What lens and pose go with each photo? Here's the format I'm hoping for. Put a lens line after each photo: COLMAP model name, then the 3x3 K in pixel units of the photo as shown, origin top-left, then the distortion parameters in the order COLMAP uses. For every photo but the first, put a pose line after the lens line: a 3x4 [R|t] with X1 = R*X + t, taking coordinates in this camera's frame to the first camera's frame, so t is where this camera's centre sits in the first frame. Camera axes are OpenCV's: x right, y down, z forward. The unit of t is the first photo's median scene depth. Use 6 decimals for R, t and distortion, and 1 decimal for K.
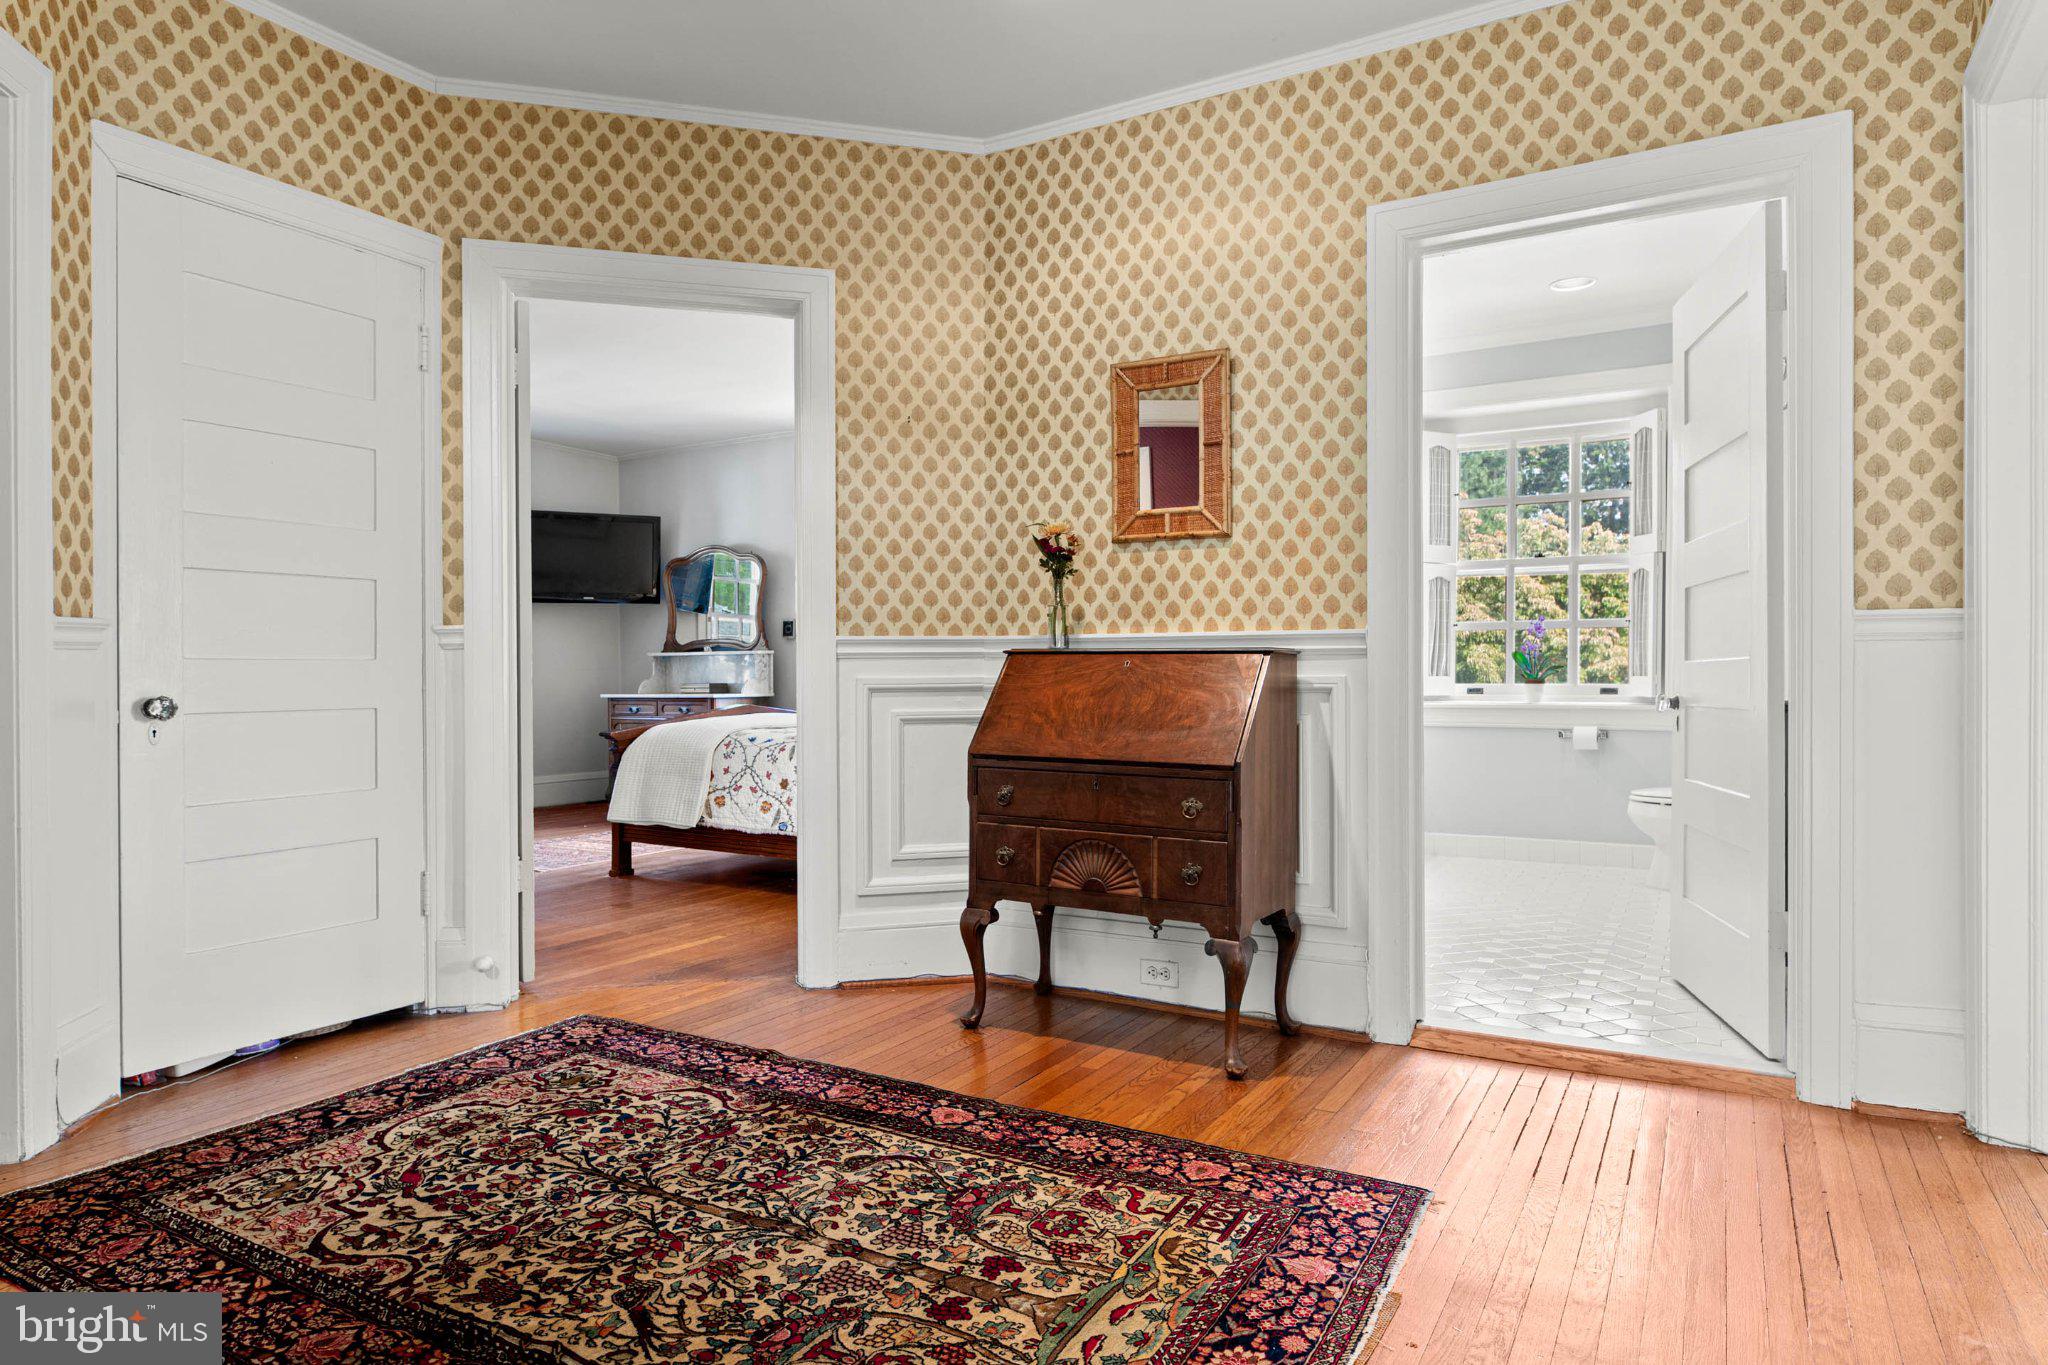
lens RADIAL K [[1184.5, 0, 1025.7], [0, 1184.5, 654.5], [0, 0, 1]] dist [-0.000398, -0.000059]
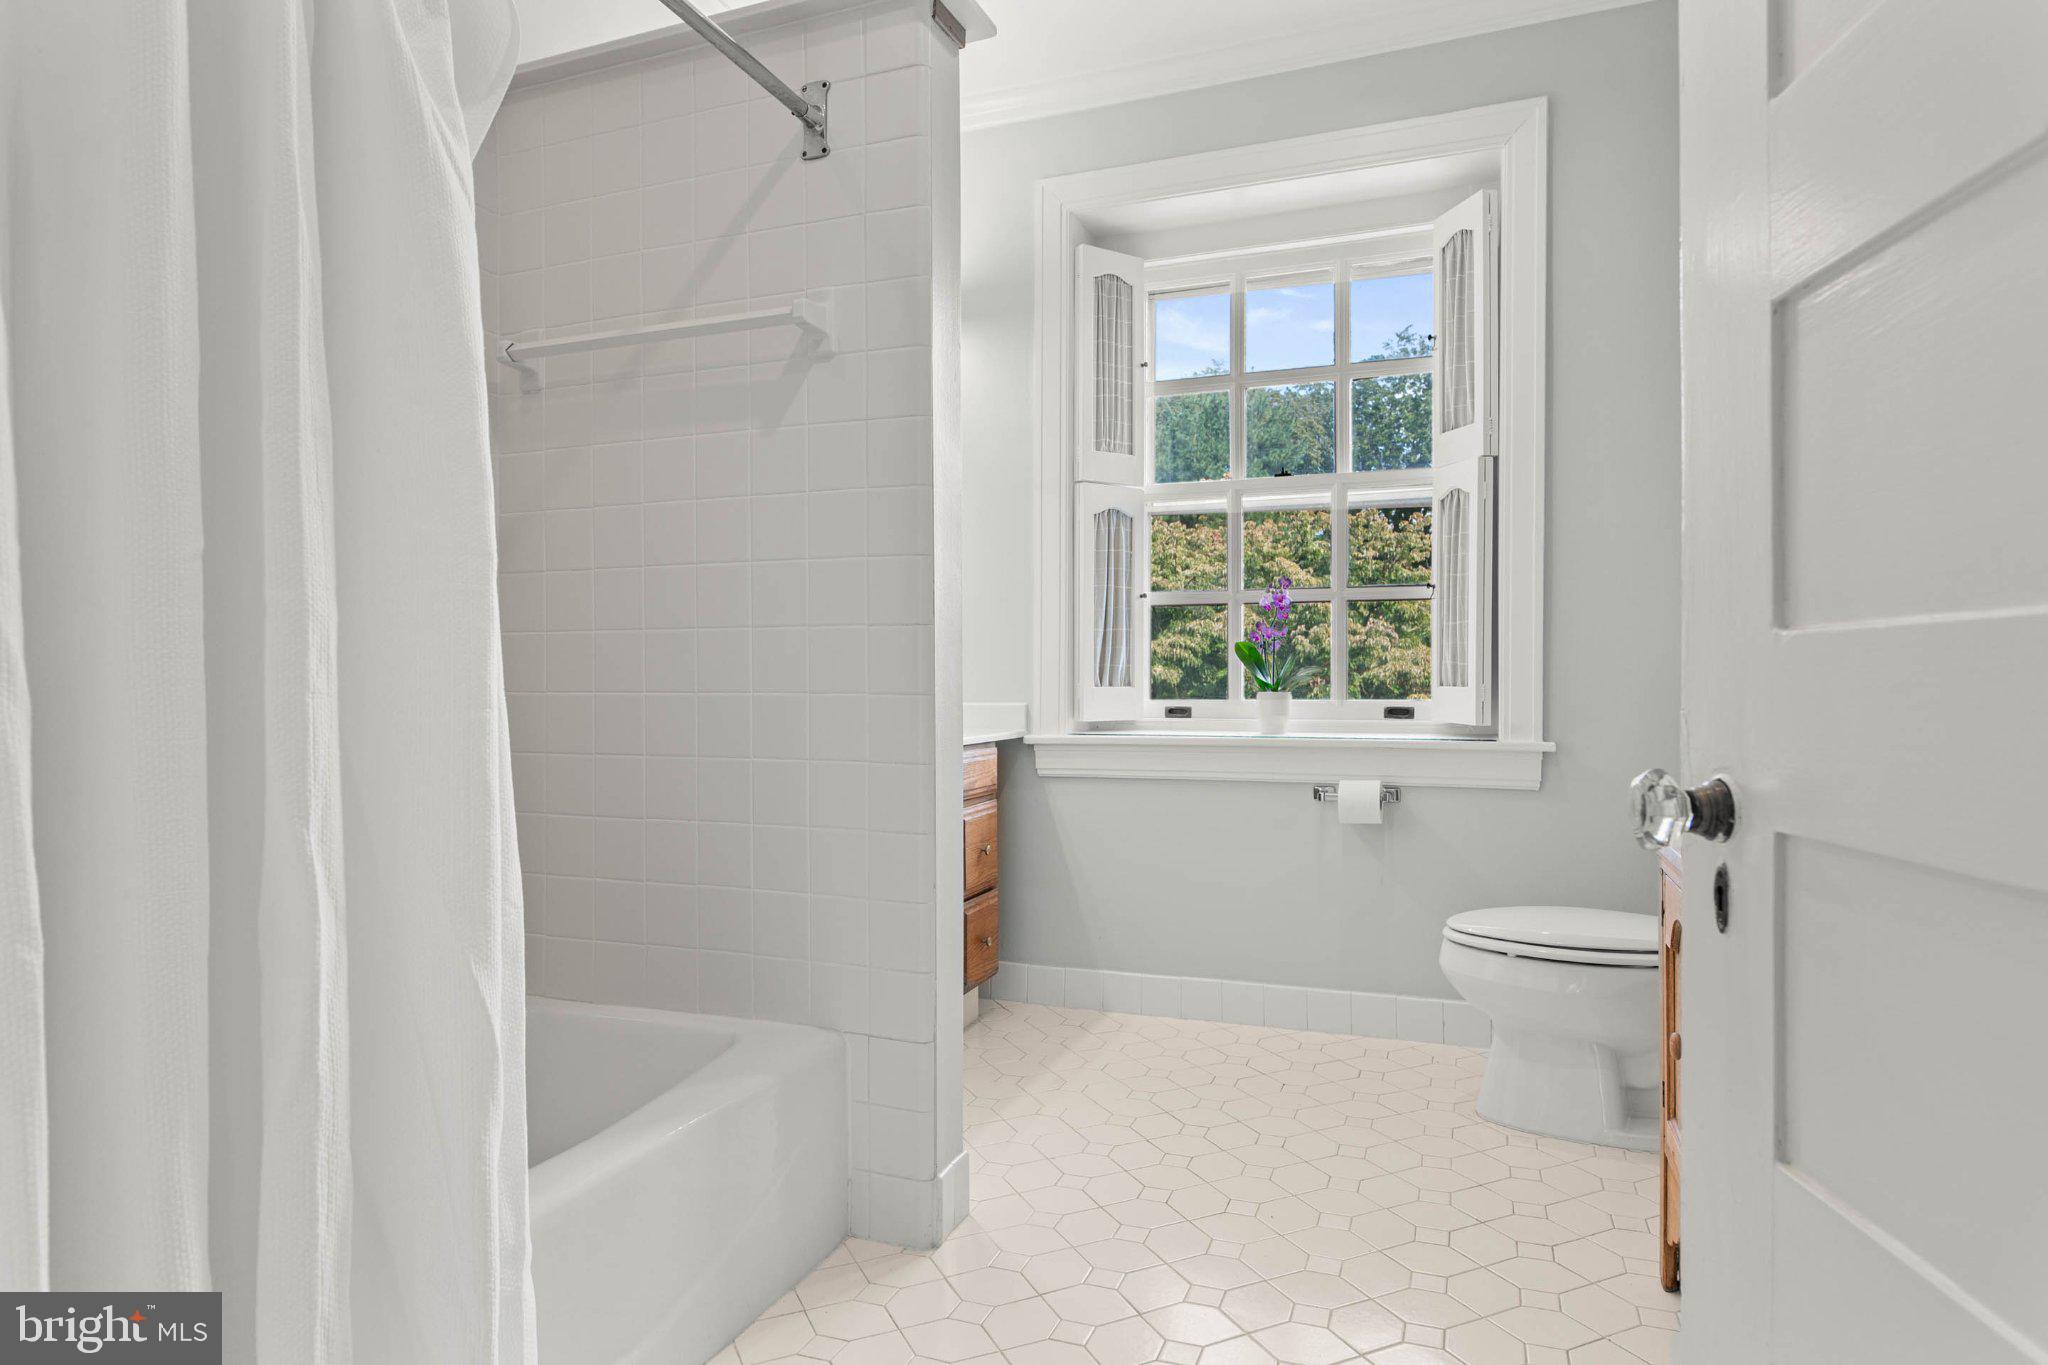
lens RADIAL K [[1184.5, 0, 1025.7], [0, 1184.5, 654.5], [0, 0, 1]] dist [-0.000398, -0.000059]
pose [[0.986376, -0.000109, 0.164506, 0.230287], [0.001226, 0.999977, -0.006692, 0.006982], [-0.164502, 0.006802, 0.986353, 0.485121]]
